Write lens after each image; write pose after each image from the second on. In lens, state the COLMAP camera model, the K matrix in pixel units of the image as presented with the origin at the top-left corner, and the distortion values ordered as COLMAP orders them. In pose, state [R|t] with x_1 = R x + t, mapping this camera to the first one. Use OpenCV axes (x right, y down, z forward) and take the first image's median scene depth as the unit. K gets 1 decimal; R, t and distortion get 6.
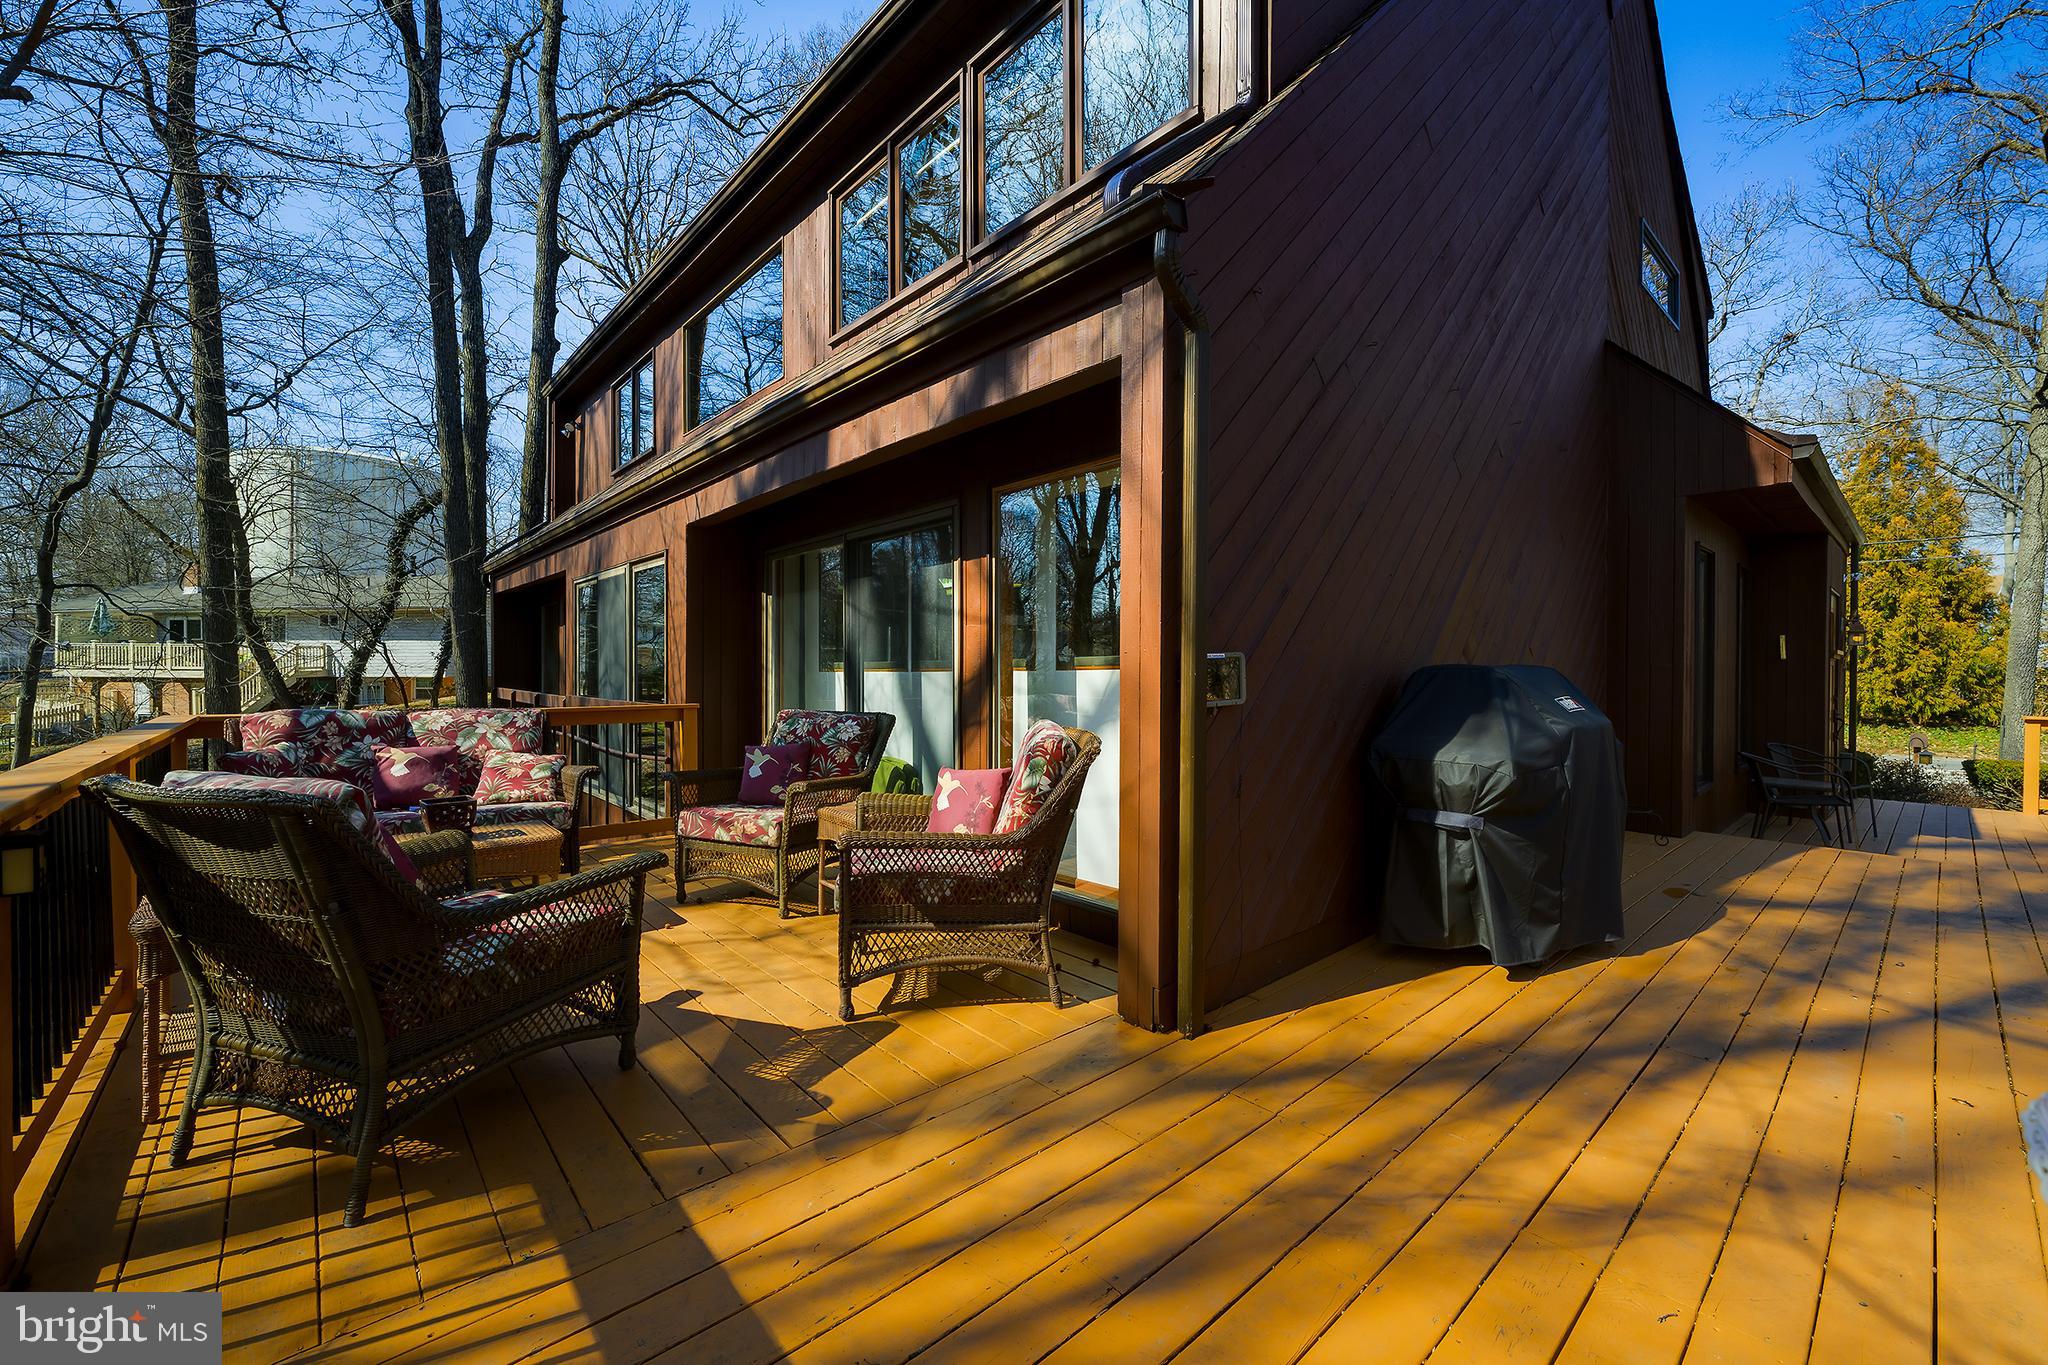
lens RADIAL K [[816.4, 0, 1043.4], [0, 816.4, 675.4], [0, 0, 1]] dist [-0.001132, 0.000867]
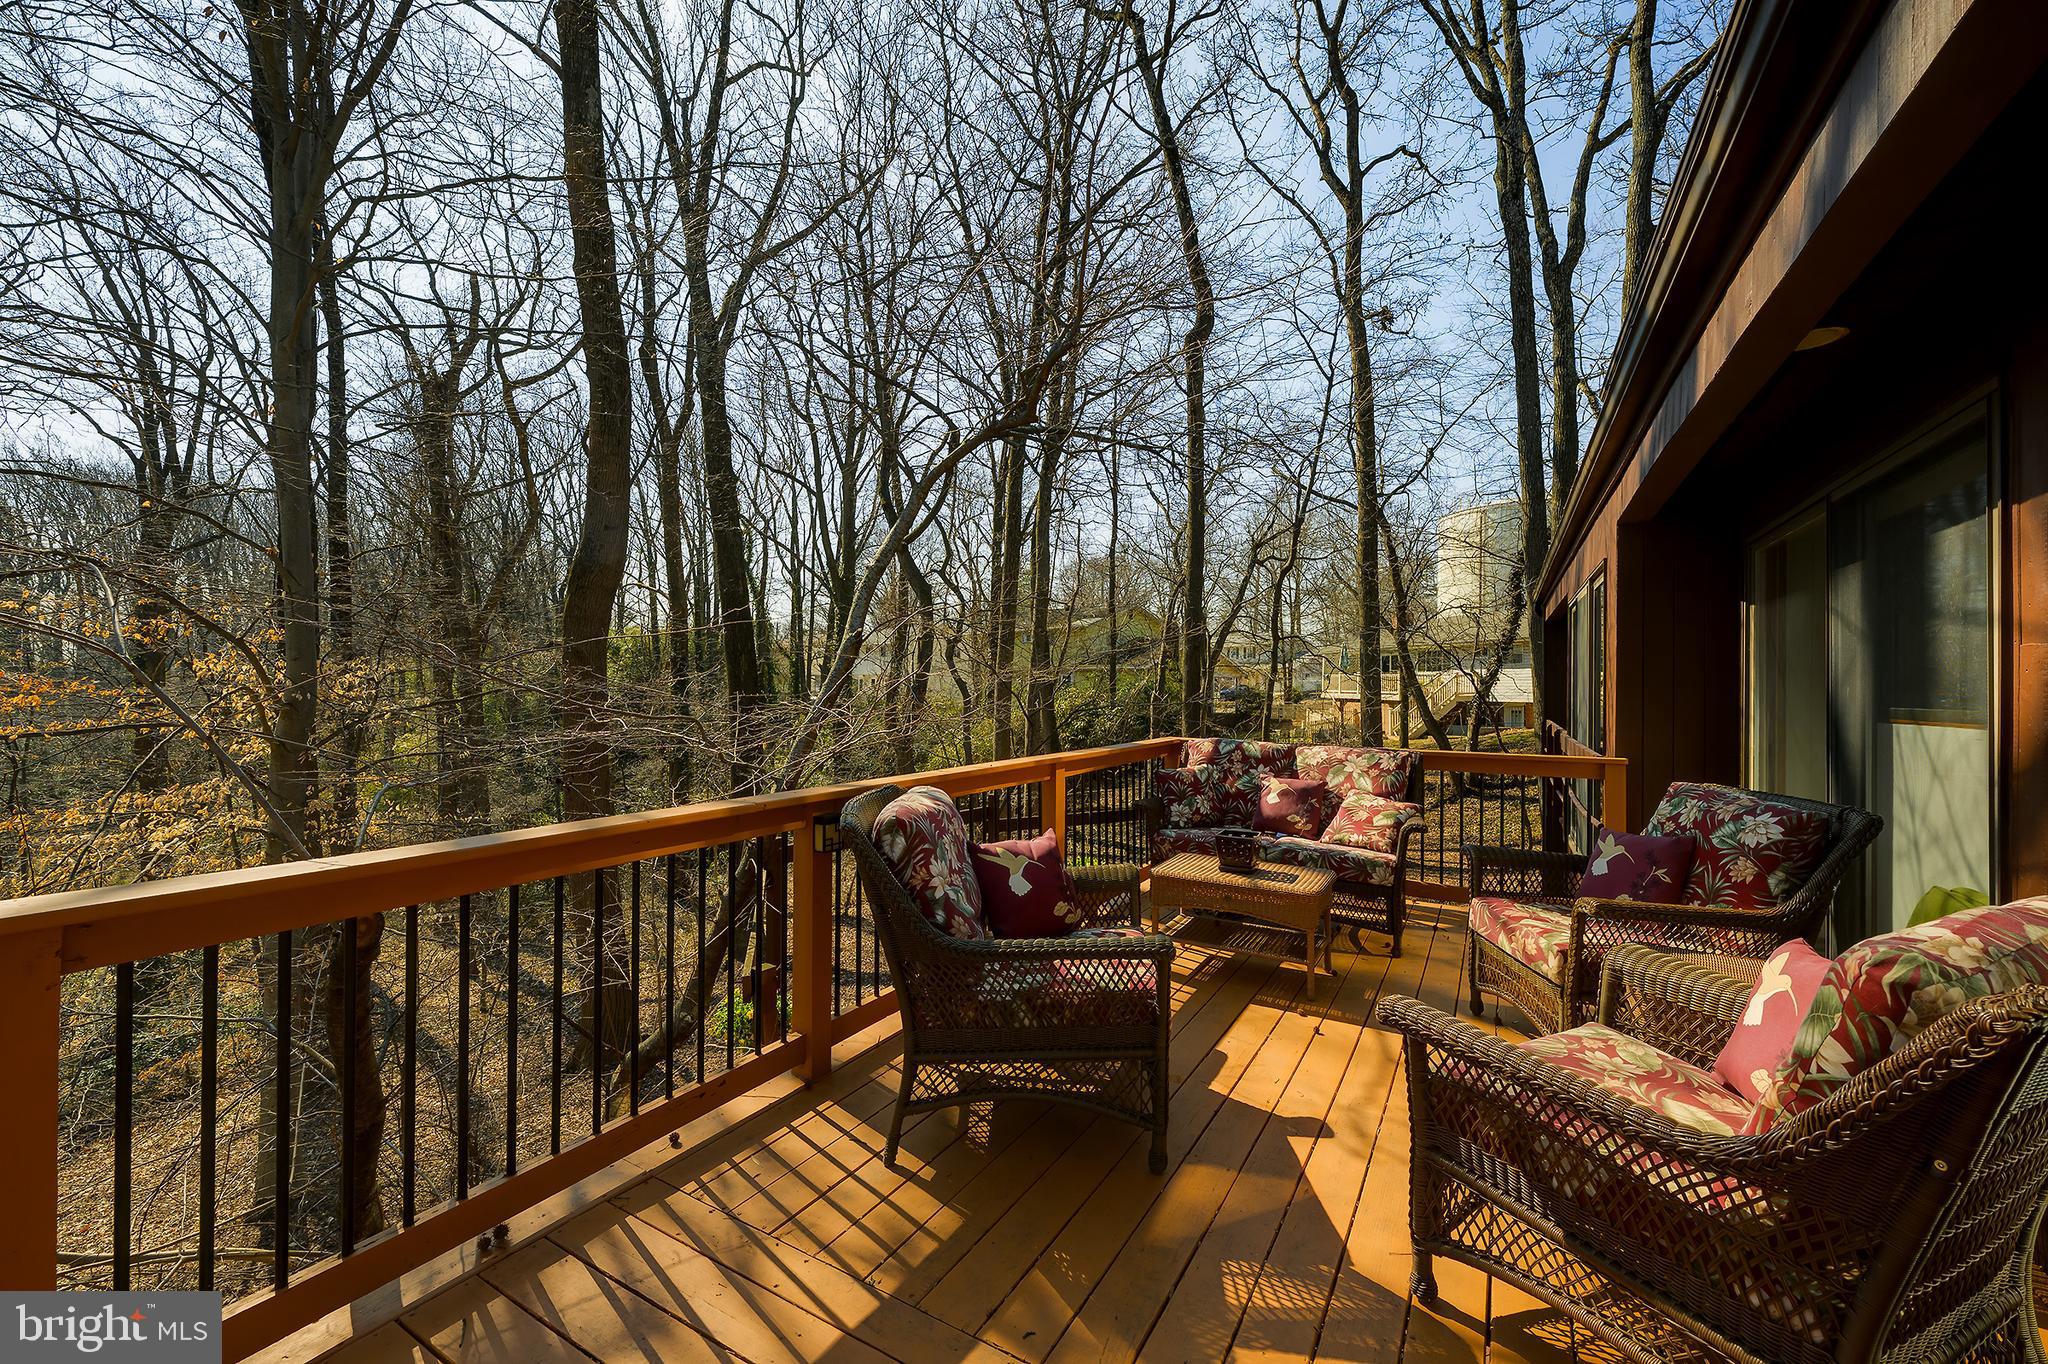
lens RADIAL K [[816.4, 0, 1019.3], [0, 816.4, 676.0], [0, 0, 1]] dist [-0.001132, 0.000867]
pose [[0.295251, -0.010629, -0.955361, 0.170815], [-0.015766, 0.999748, -0.015995, -0.026794], [0.955290, 0.019784, 0.295009, 0.316263]]
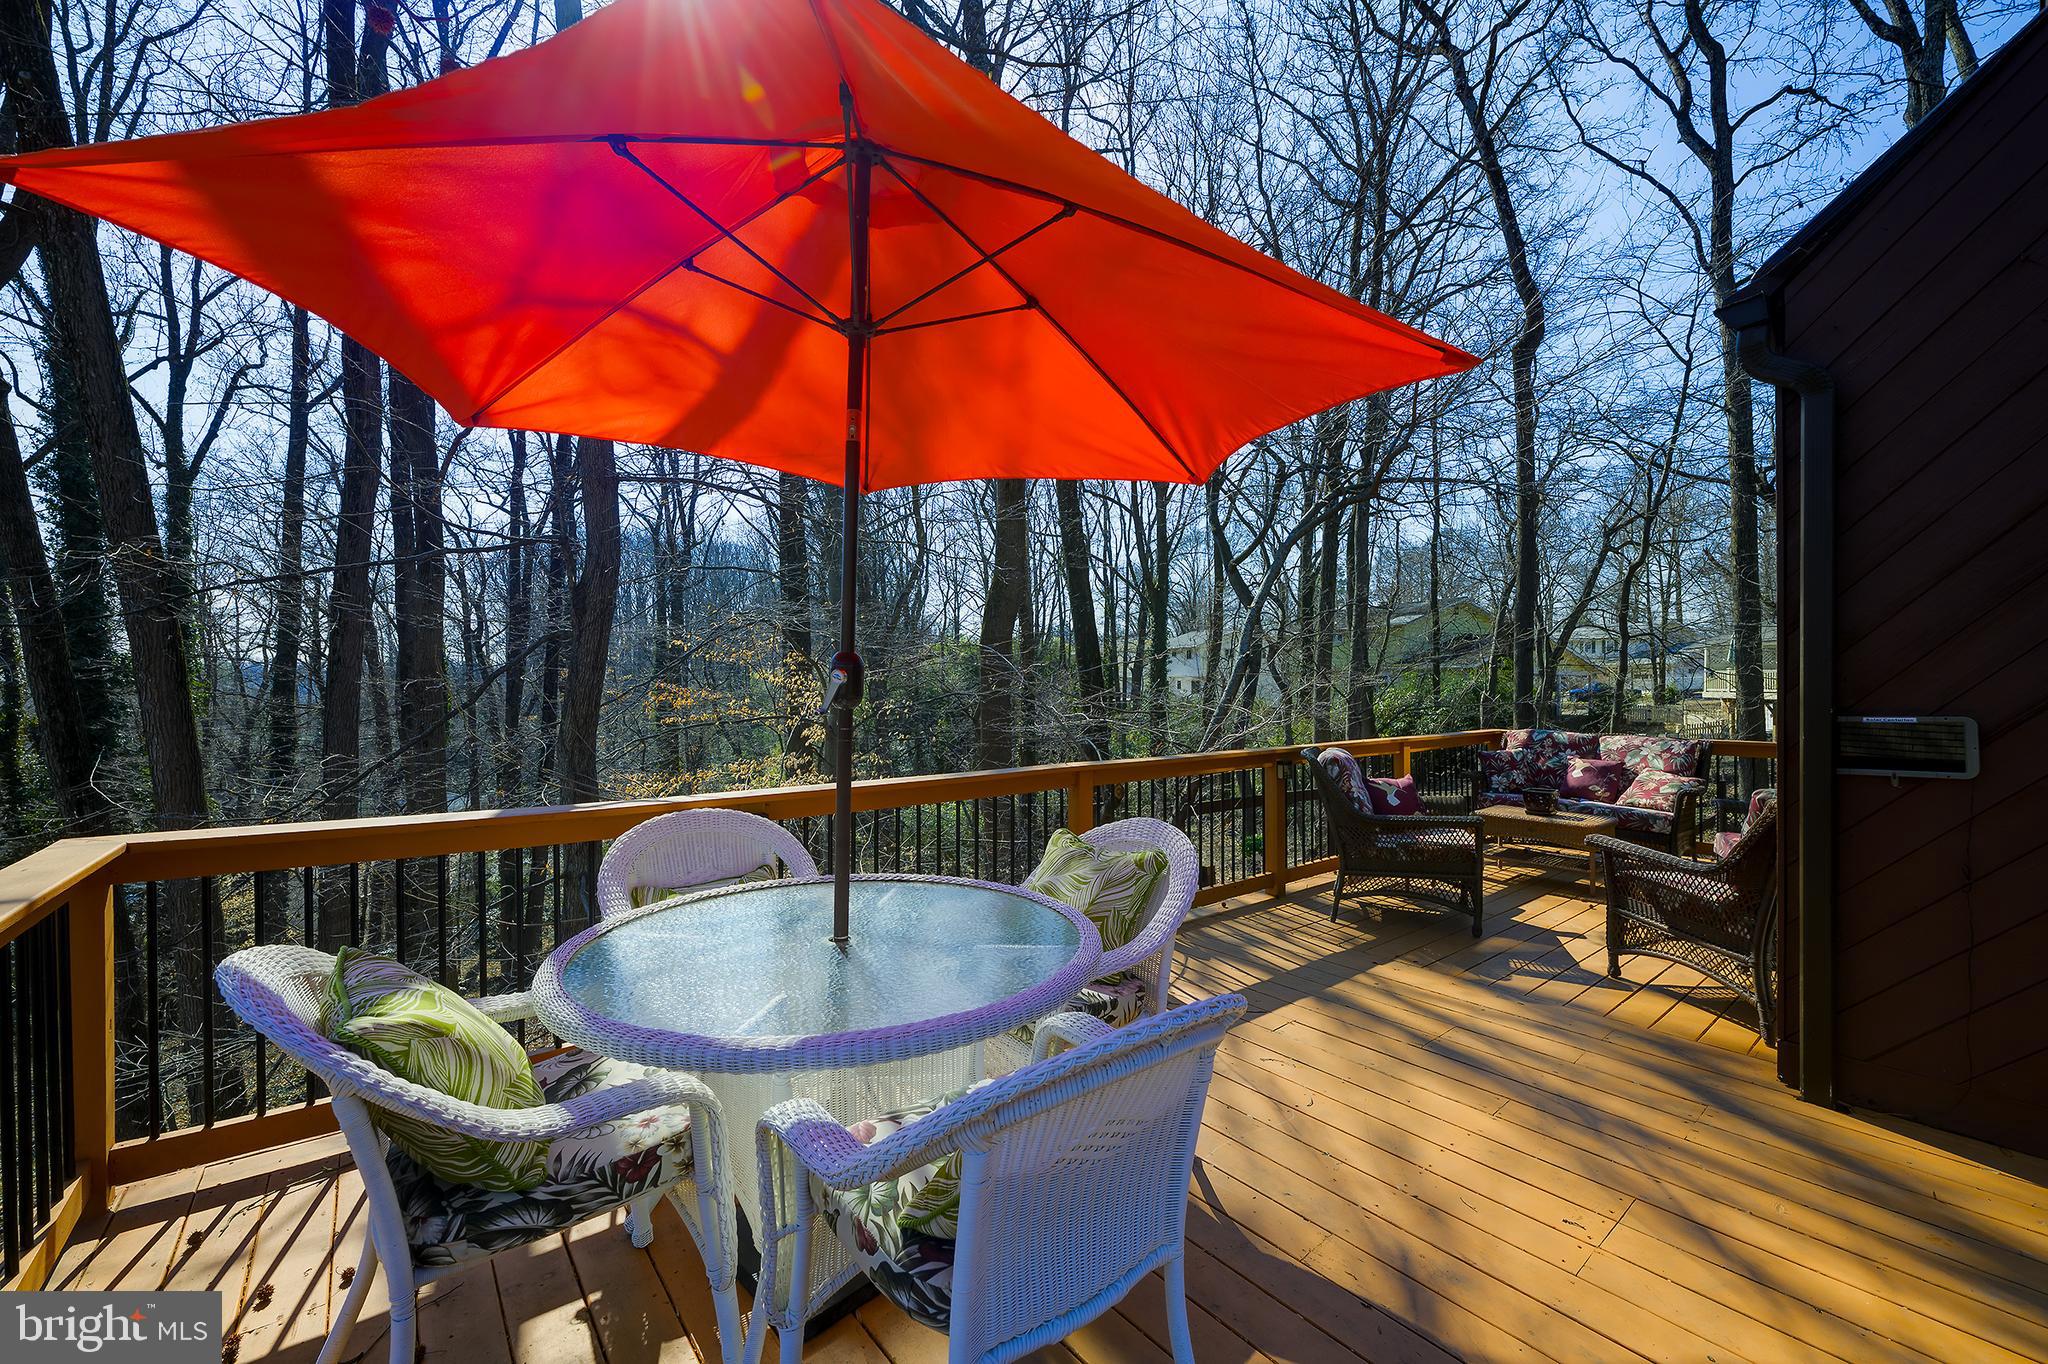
lens RADIAL K [[816.4, 0, 1021.3], [0, 816.4, 674.4], [0, 0, 1]] dist [-0.001132, 0.000867]
pose [[-0.054249, -0.014176, -0.998427, 0.741767], [-0.009672, 0.999860, -0.013671, -0.034903], [0.998481, 0.008915, -0.054379, 0.047379]]
